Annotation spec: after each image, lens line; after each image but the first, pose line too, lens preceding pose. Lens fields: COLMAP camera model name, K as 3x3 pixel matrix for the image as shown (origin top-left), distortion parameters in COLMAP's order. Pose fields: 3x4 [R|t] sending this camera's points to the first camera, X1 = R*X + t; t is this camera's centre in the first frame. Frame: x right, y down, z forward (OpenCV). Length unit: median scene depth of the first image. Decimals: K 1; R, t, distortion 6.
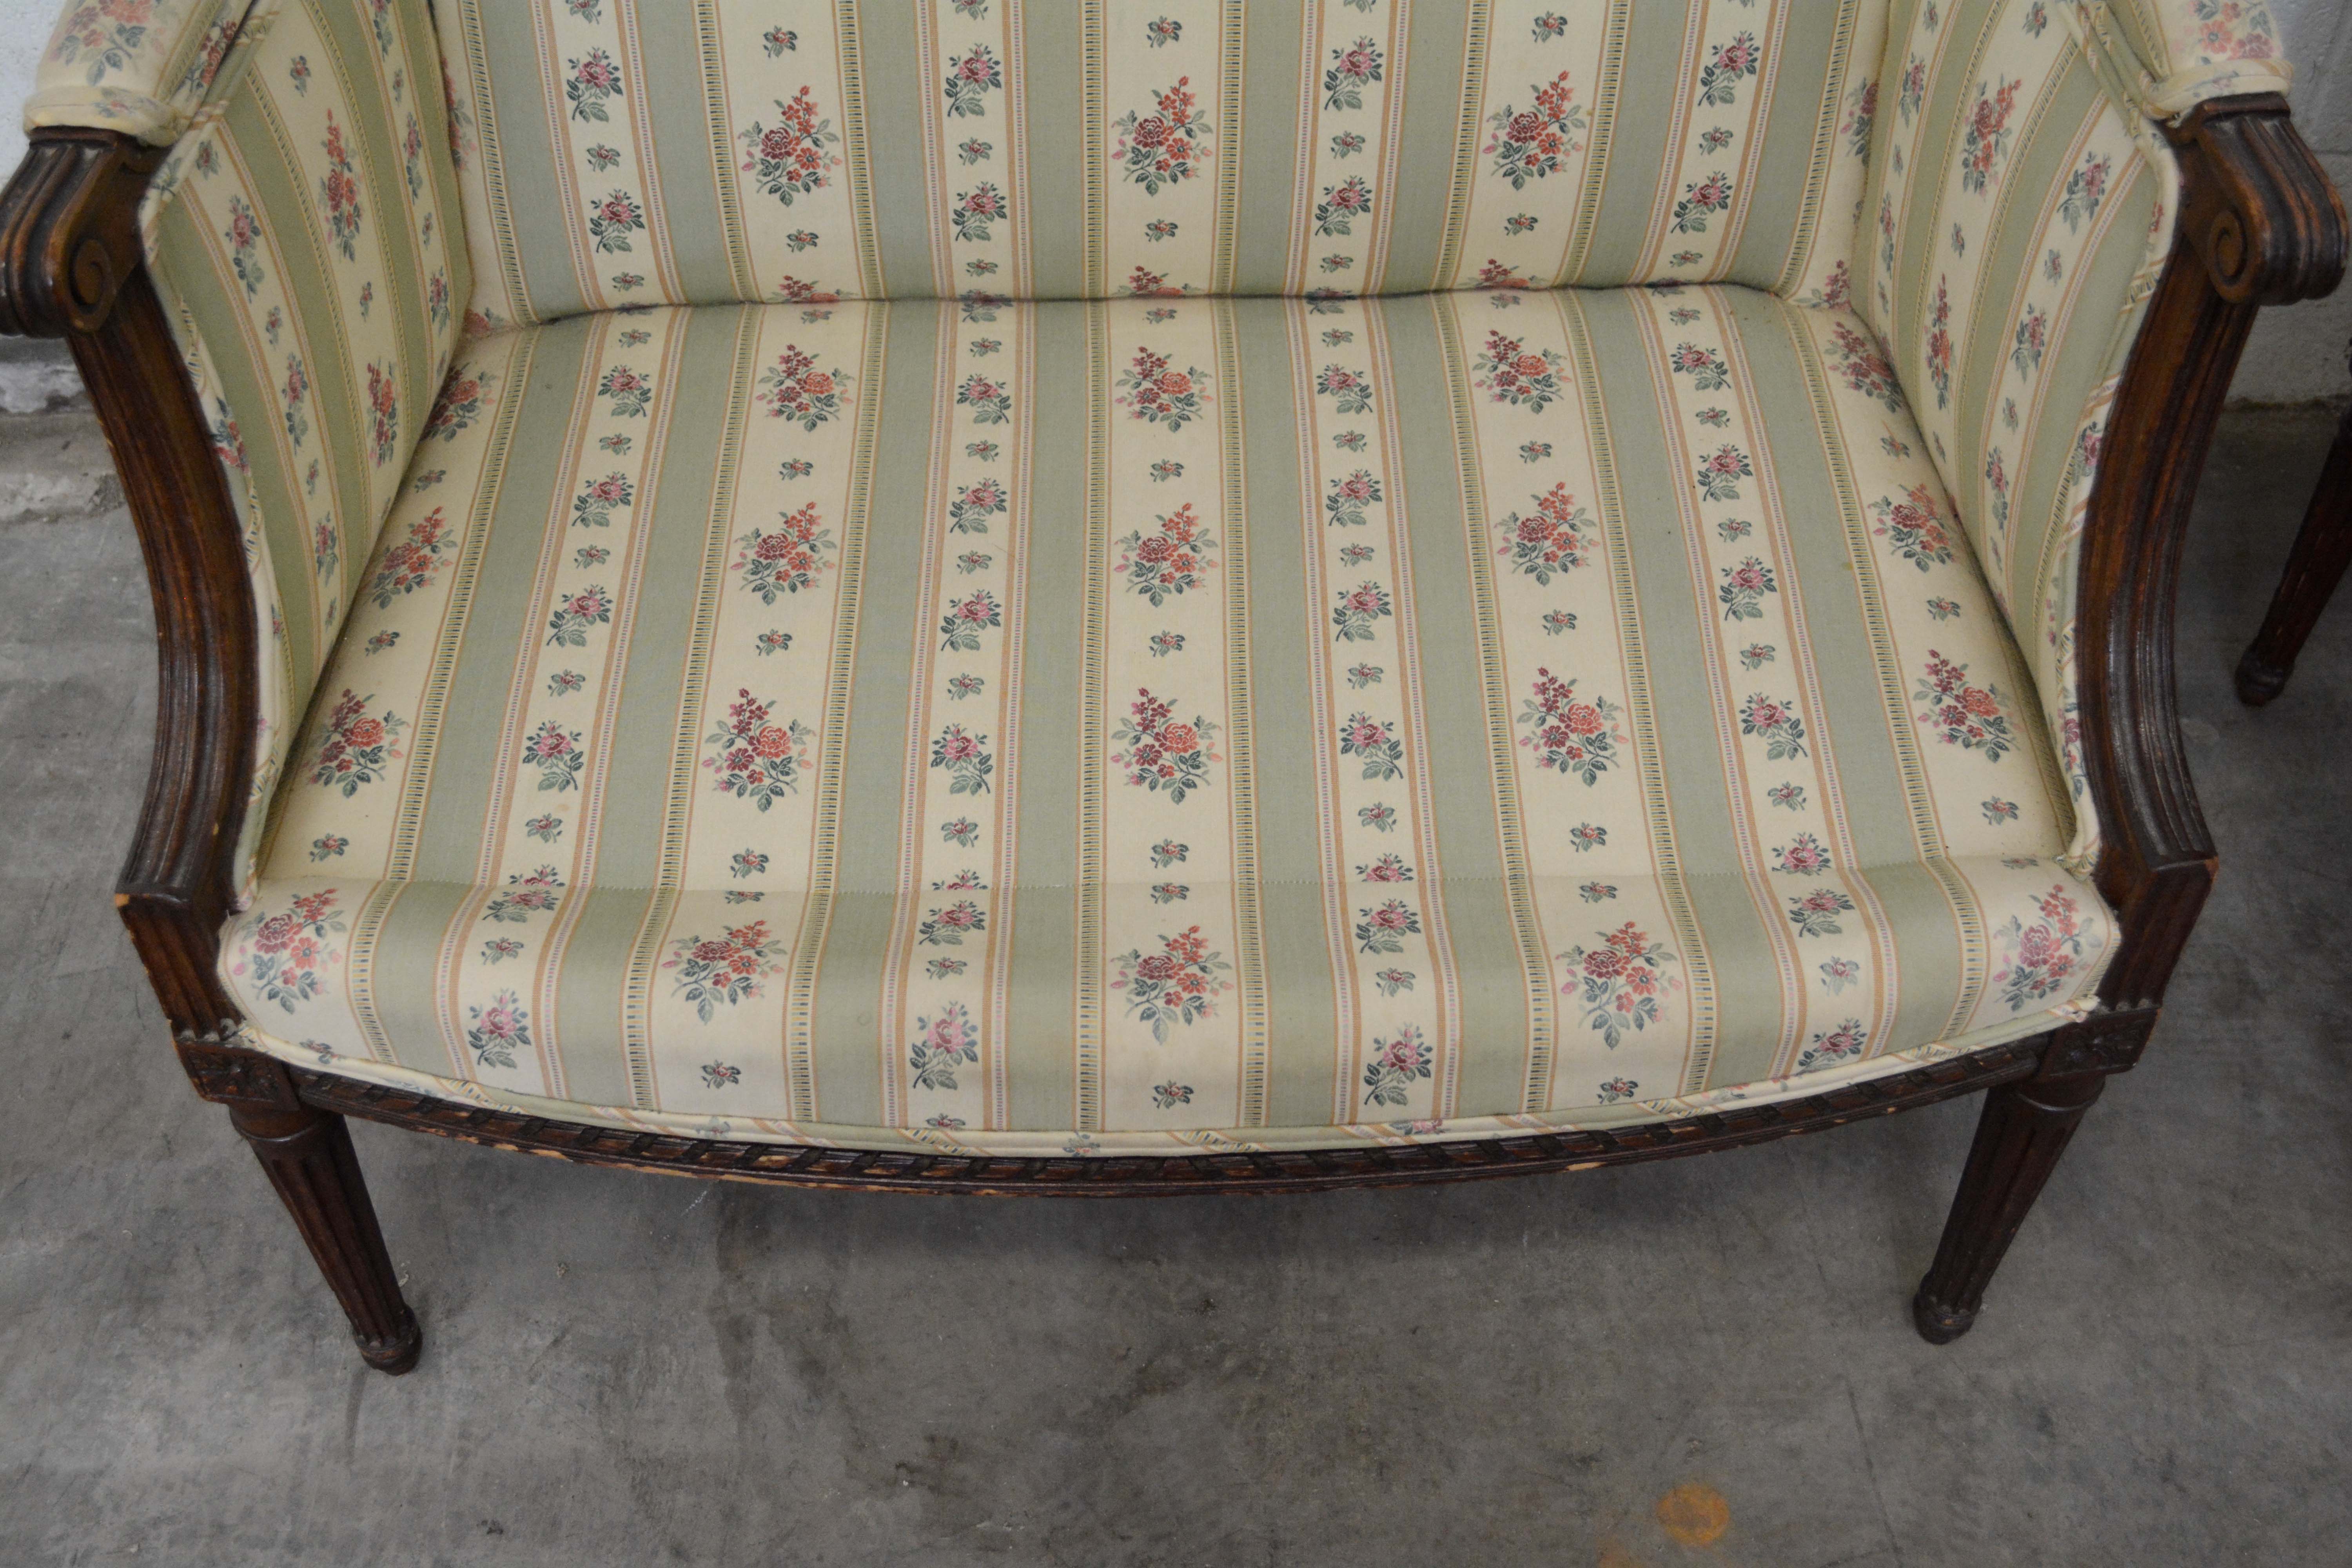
lens RADIAL K [[2635.5, 0, 1169.1], [0, 2635.5, 765.6], [0, 0, 1]] dist [-0.050437, -0.000551]
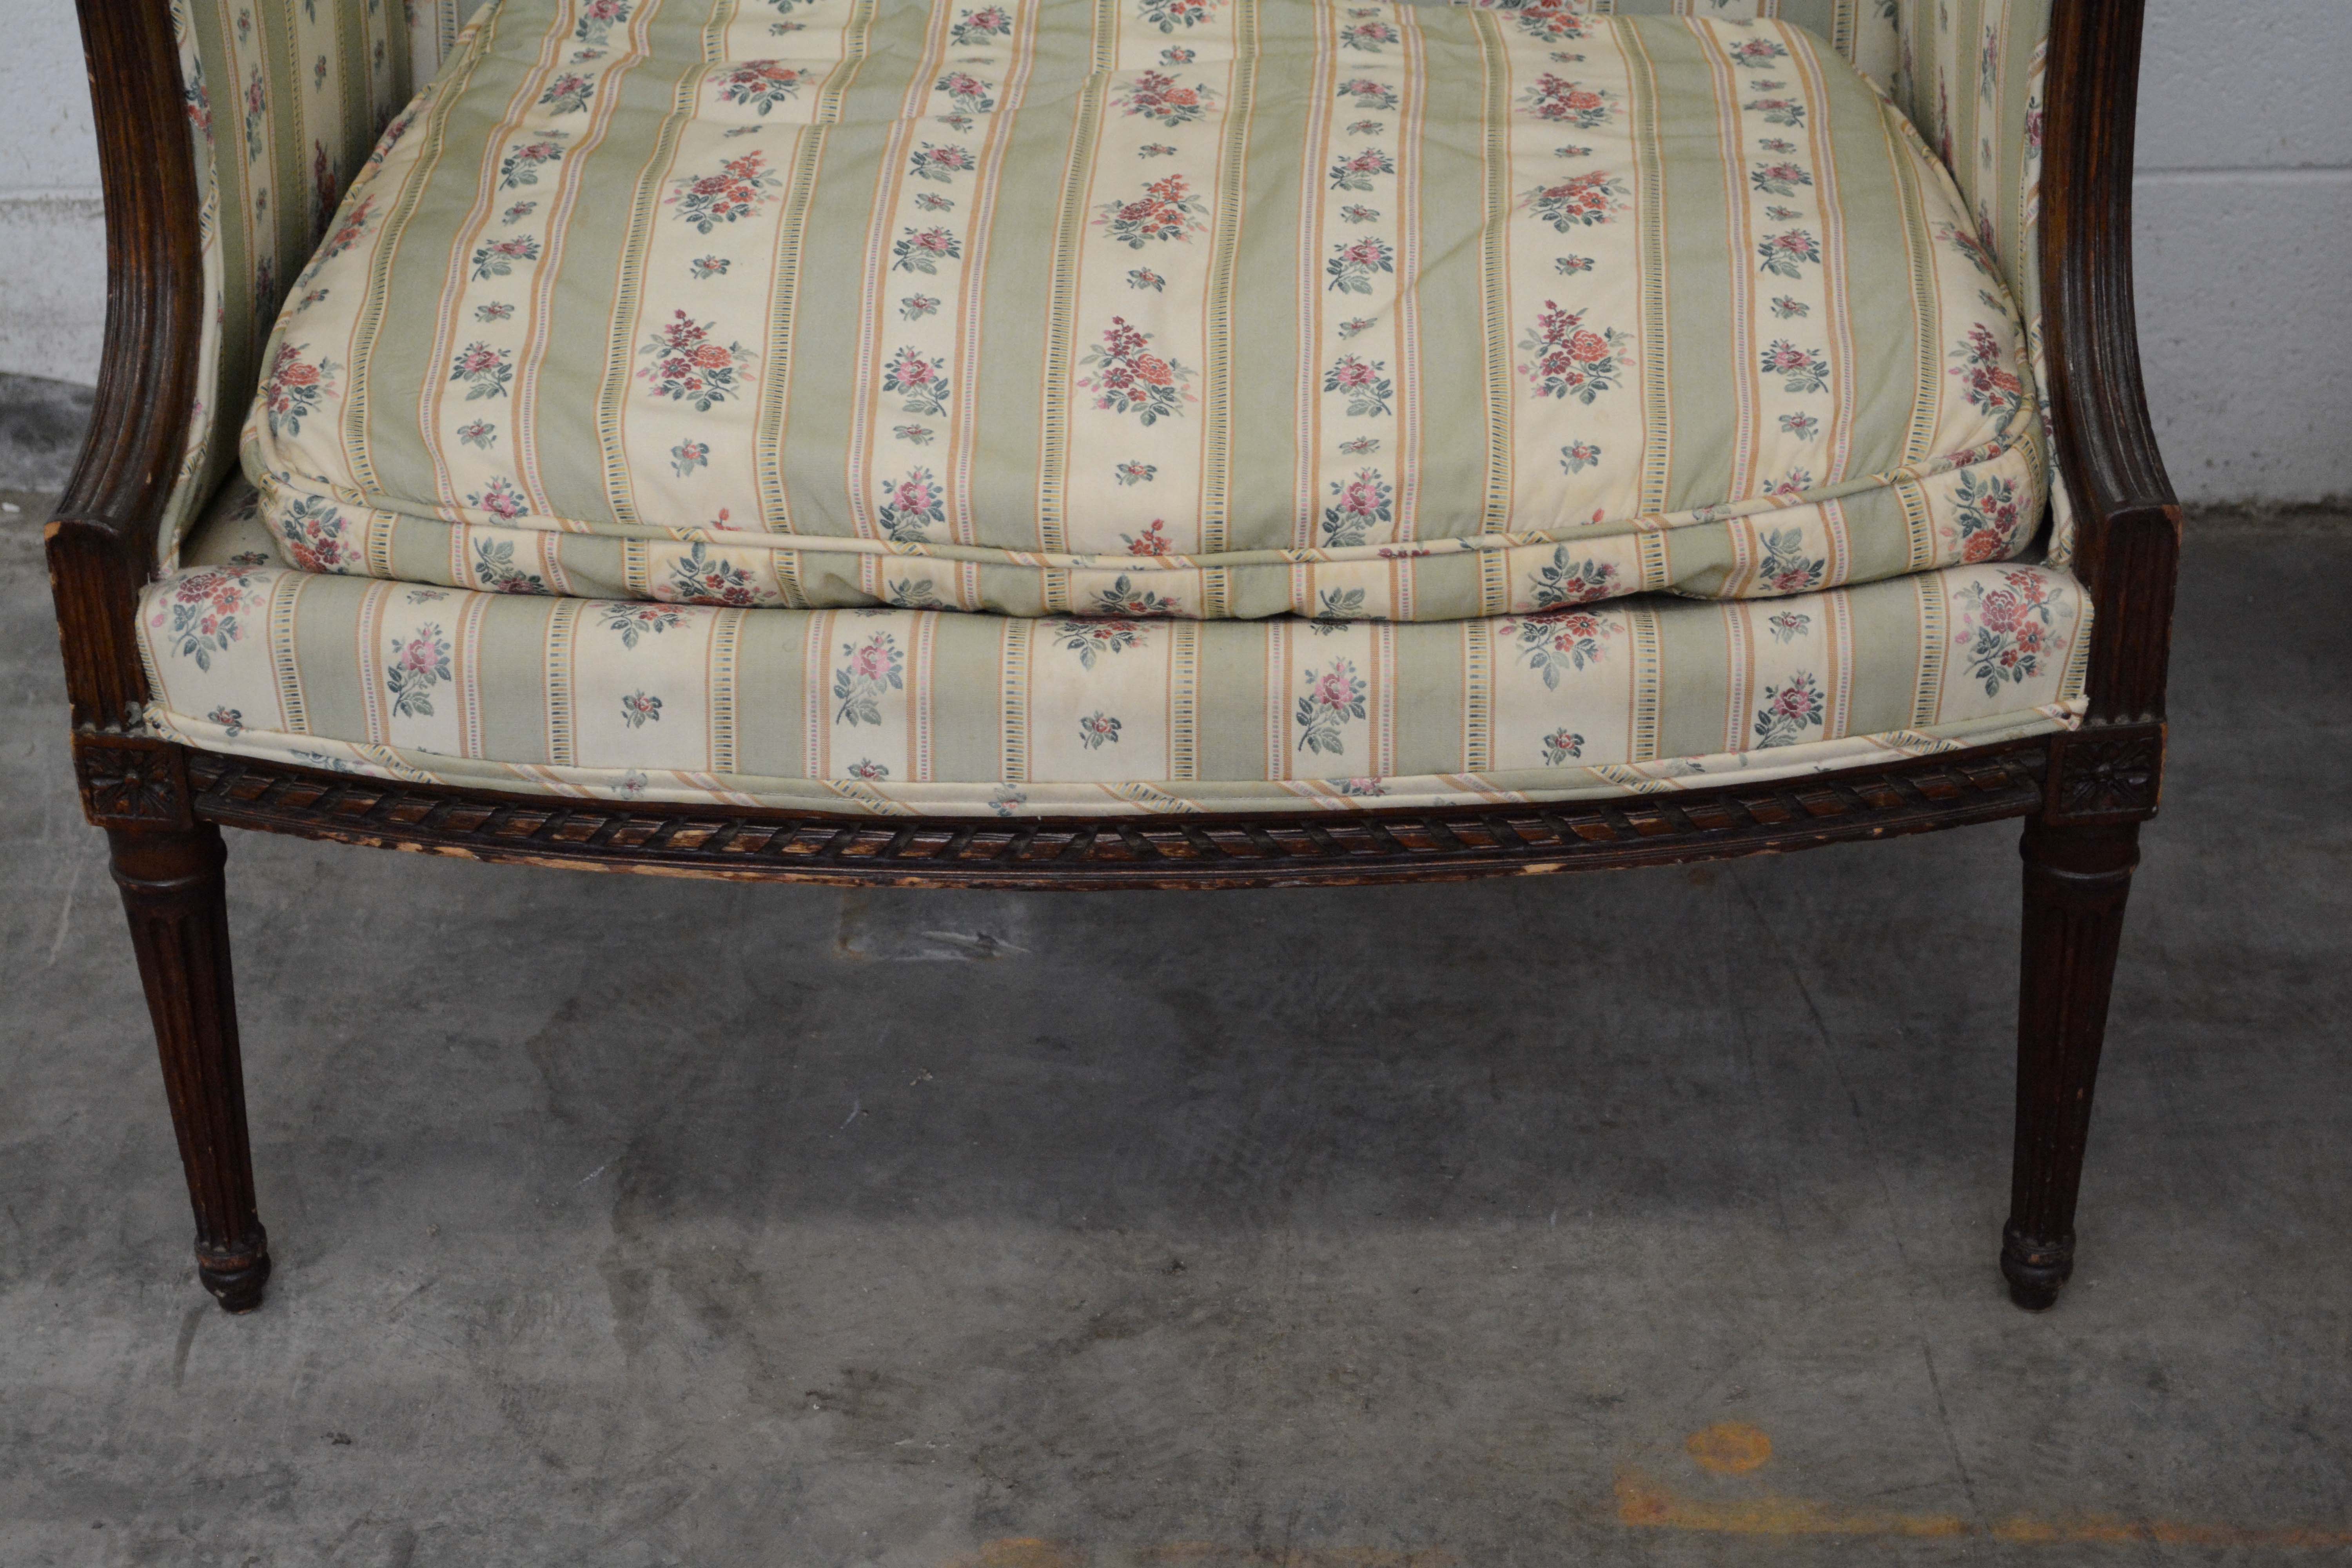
lens RADIAL K [[4435.5, 0, 1167.6], [0, 4435.5, 751.5], [0, 0, 1]] dist [0.023476, -0.037103]
pose [[0.998773, 0.005618, -0.049195, 0.103063], [-0.019795, 0.955998, -0.292704, 0.589231], [0.045386, 0.293319, 0.954937, -0.546404]]
